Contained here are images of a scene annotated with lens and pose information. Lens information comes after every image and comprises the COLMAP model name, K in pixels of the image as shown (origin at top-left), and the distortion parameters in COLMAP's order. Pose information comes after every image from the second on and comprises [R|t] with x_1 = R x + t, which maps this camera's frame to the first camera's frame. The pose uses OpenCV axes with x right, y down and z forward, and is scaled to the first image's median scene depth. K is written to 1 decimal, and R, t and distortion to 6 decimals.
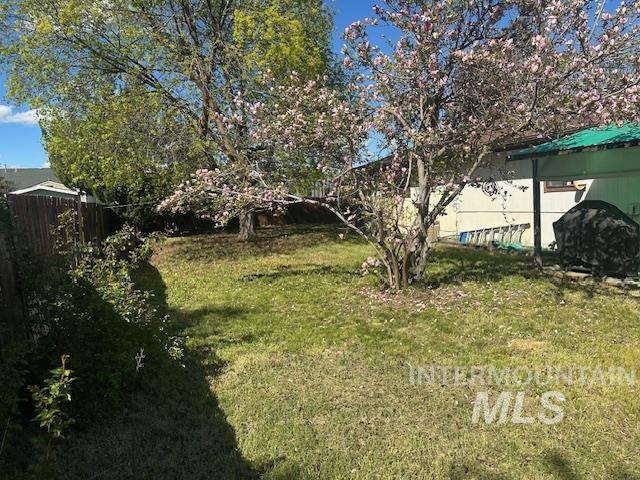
lens RADIAL K [[449.9, 0, 319.1], [0, 449.9, 243.7], [0, 0, 1]] dist [0.084216, -0.104704]
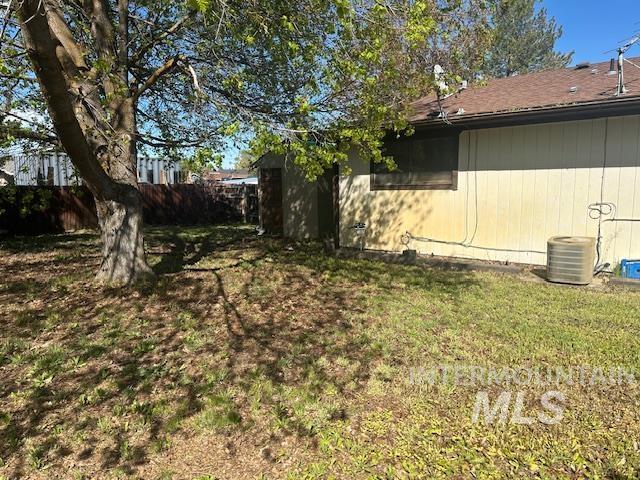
lens RADIAL K [[446.1, 0, 319.4], [0, 446.1, 250.0], [0, 0, 1]] dist [0.079809, -0.129296]
pose [[0.883932, -0.028031, 0.466774, -0.175523], [0.015982, 0.999429, 0.029754, -0.043002], [-0.467342, -0.018840, 0.883876, 0.529410]]
